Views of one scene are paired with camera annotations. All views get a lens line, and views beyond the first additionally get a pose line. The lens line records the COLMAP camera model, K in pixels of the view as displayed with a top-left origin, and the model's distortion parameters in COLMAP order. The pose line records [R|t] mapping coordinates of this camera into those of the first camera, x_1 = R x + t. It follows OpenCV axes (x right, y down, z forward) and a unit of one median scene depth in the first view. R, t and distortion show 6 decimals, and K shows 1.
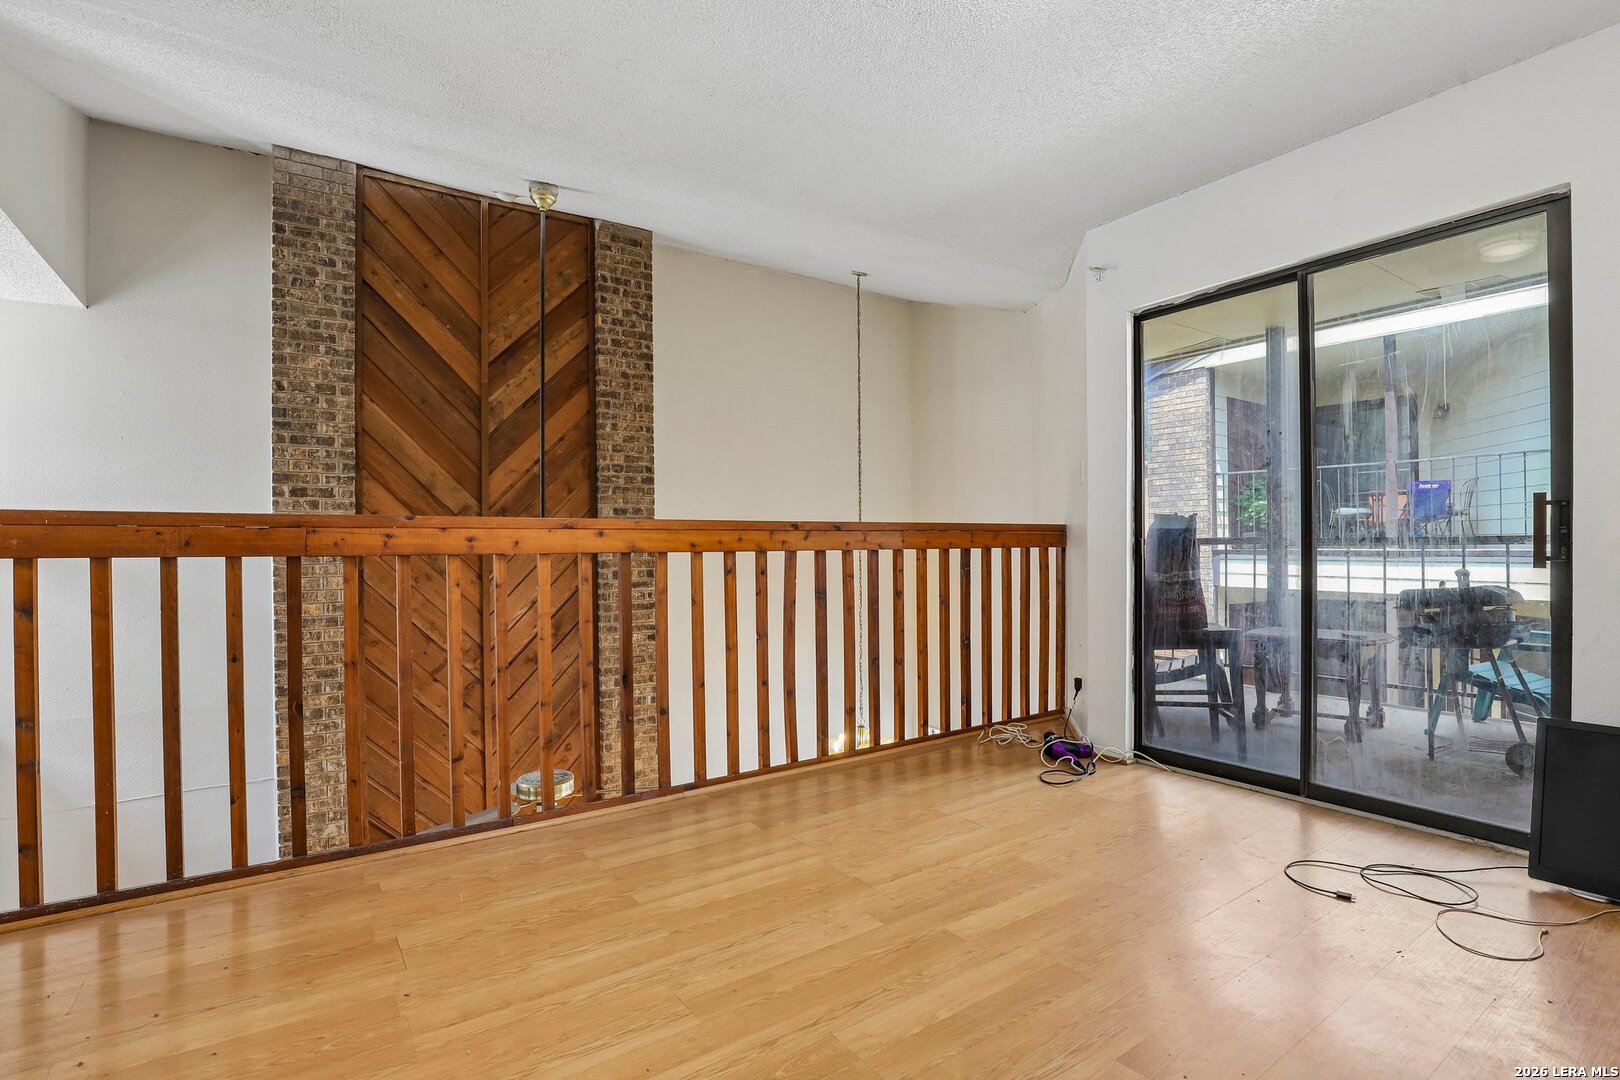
lens RADIAL K [[747.6, 0, 814.4], [0, 747.6, 545.6], [0, 0, 1]] dist [-0.031127, 0.002435]
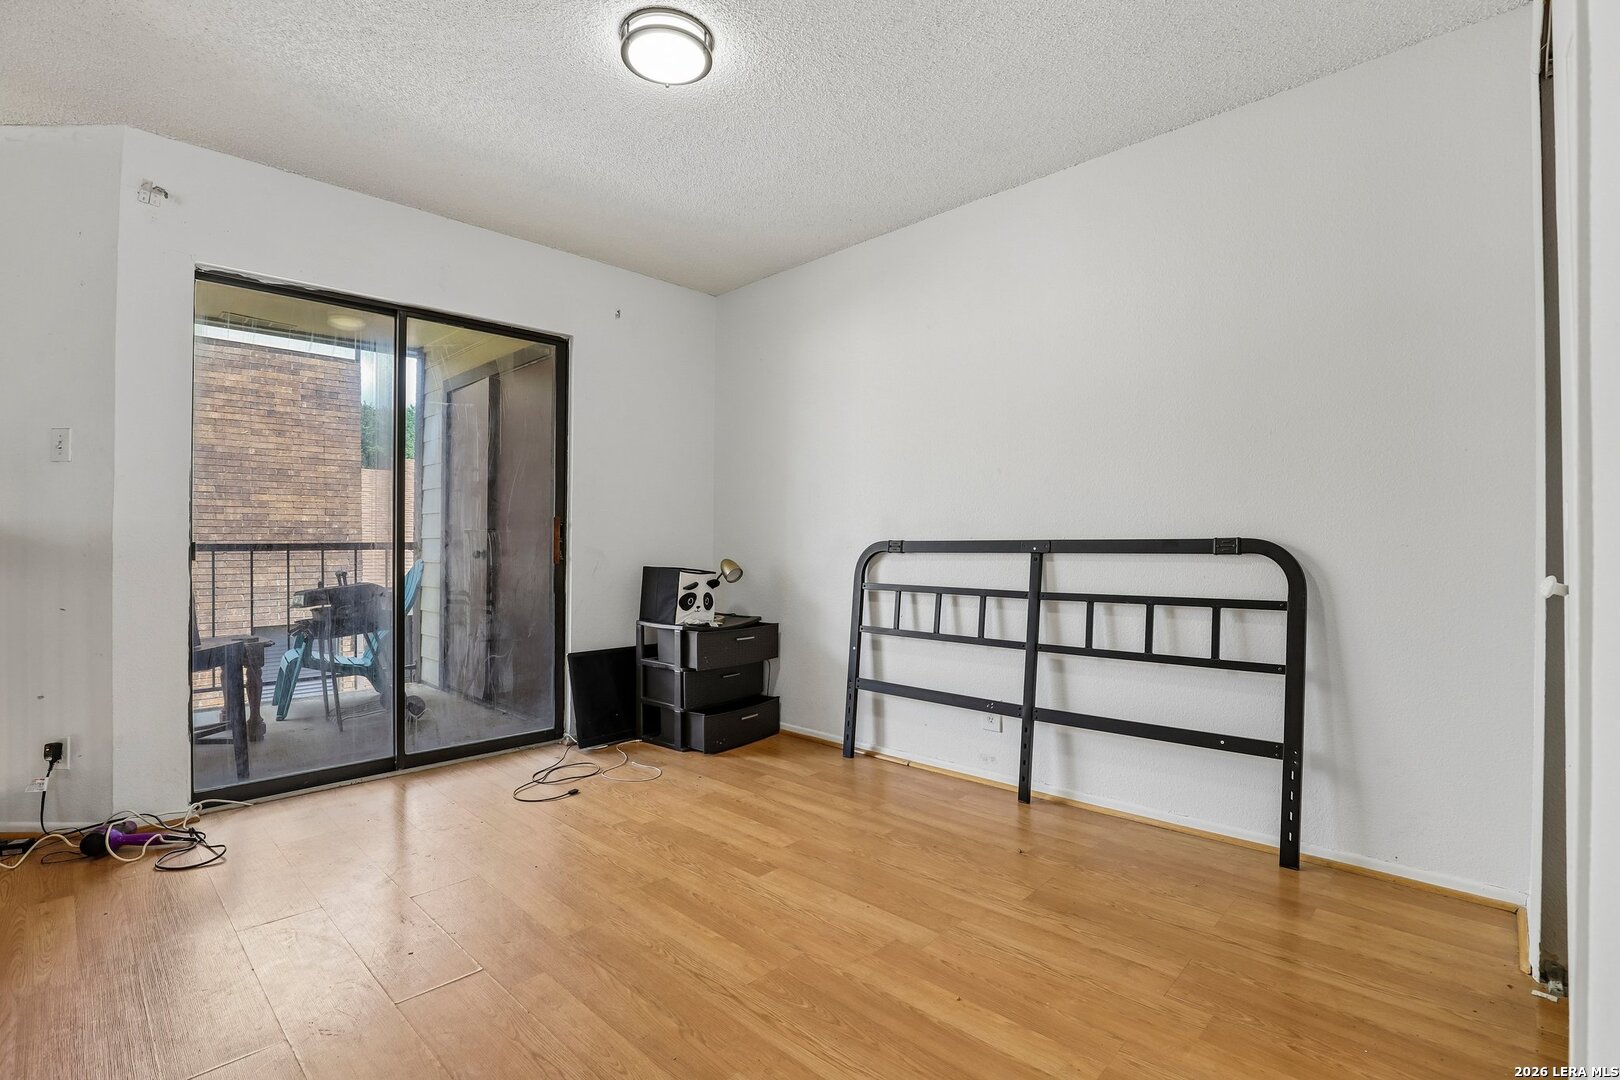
lens RADIAL K [[747.6, 0, 813.1], [0, 747.6, 546.8], [0, 0, 1]] dist [-0.031127, 0.002435]
pose [[-0.219069, 0.004197, 0.975700, -0.605824], [-0.007494, 0.999954, -0.005984, -0.004679], [-0.975681, -0.008622, -0.219027, 0.627552]]
